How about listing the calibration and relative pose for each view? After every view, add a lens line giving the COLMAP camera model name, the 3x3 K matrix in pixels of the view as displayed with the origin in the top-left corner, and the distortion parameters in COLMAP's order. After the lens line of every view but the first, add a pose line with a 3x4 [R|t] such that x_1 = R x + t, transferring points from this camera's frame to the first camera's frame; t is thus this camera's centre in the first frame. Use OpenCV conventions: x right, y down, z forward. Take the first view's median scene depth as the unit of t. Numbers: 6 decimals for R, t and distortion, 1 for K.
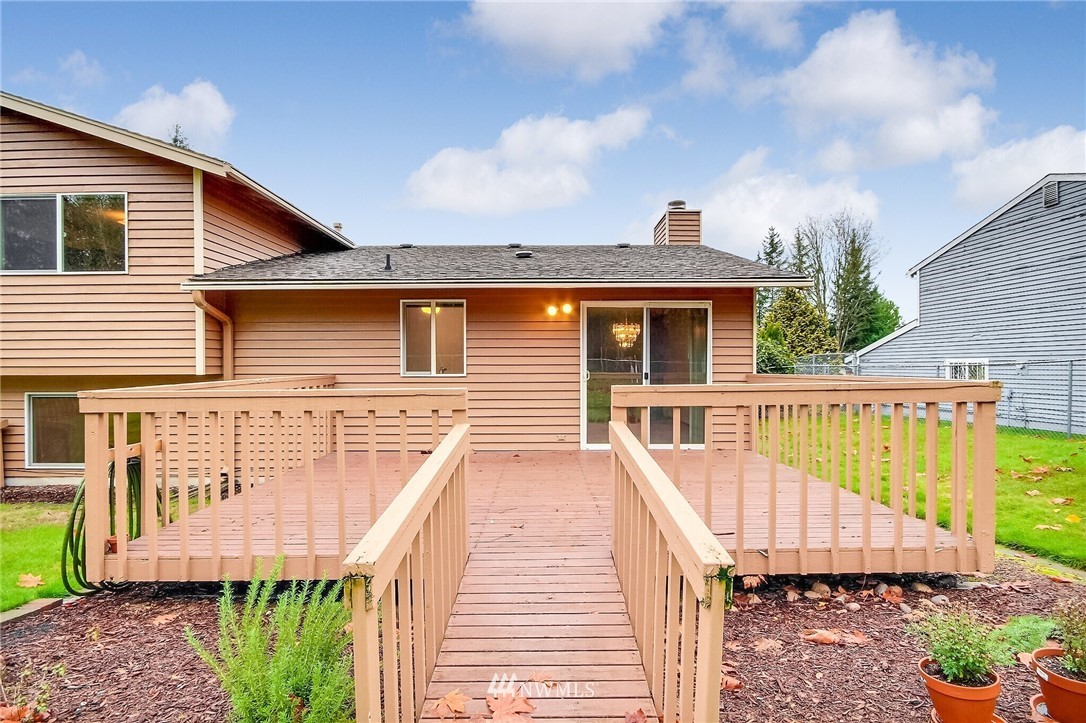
lens RADIAL K [[511.1, 0, 547.5], [0, 511.1, 366.4], [0, 0, 1]] dist [-0.002584, -0.000535]
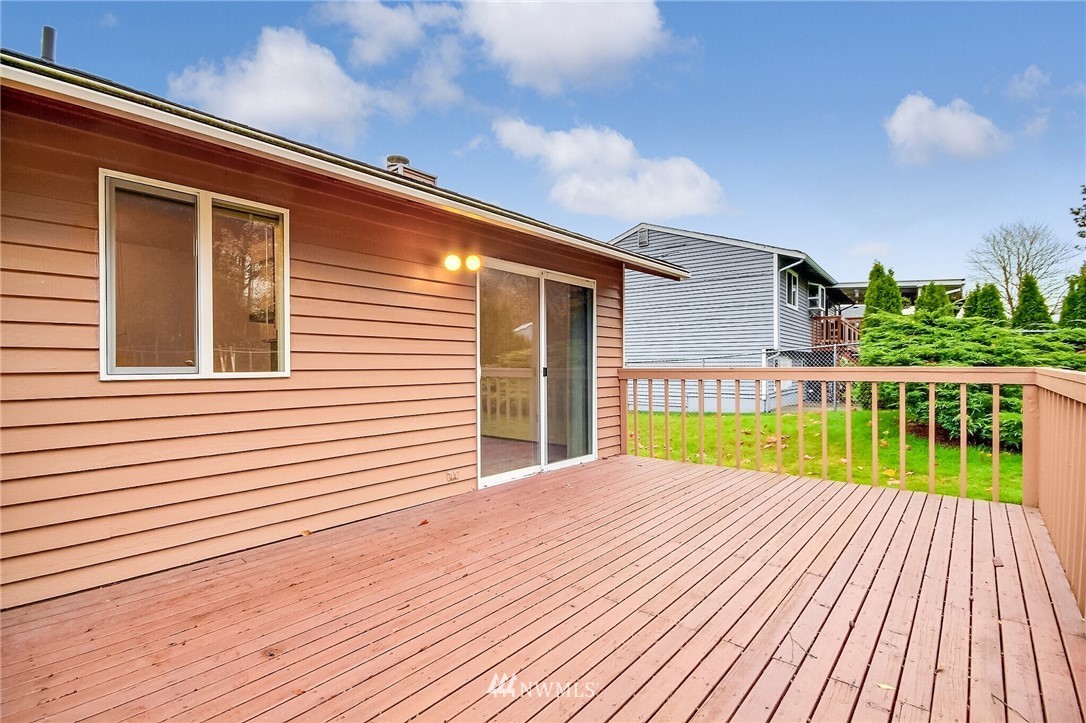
lens RADIAL K [[511.1, 0, 547.5], [0, 511.1, 366.4], [0, 0, 1]] dist [-0.002584, -0.000535]
pose [[0.638026, -0.002141, 0.770012, -0.363867], [0.006911, 0.999972, -0.002947, 0.013235], [-0.769984, 0.007202, 0.638022, 0.525958]]
